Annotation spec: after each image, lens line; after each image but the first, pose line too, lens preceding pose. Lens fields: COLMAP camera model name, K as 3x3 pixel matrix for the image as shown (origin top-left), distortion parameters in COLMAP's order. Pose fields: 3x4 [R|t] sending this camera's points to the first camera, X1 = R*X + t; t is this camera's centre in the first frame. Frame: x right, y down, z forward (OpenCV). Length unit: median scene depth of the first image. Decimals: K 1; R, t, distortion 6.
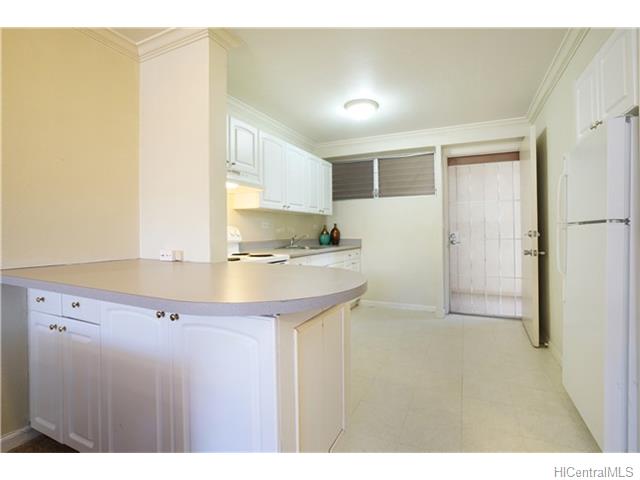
lens RADIAL K [[329.2, 0, 320.0], [0, 329.2, 240.0], [0, 0, 1]] dist [-0.053766, 0.000273]
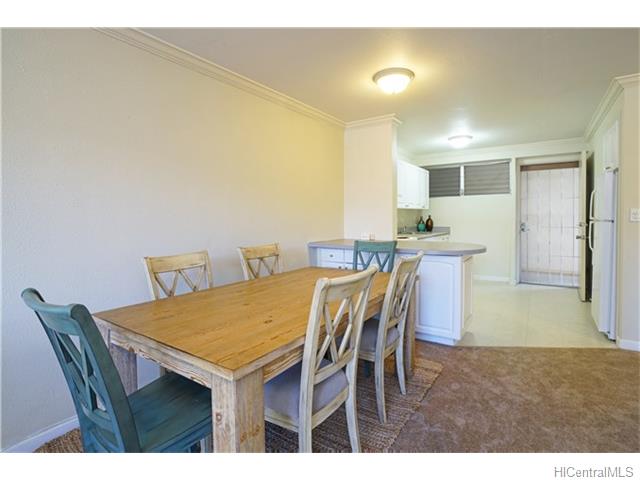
lens RADIAL K [[329.2, 0, 320.0], [0, 329.2, 240.0], [0, 0, 1]] dist [-0.053766, 0.000273]
pose [[0.984886, 0.004961, -0.173132, -0.179791], [0.002459, 0.999089, 0.042614, -0.008510], [0.173185, -0.042396, 0.983976, -0.431193]]
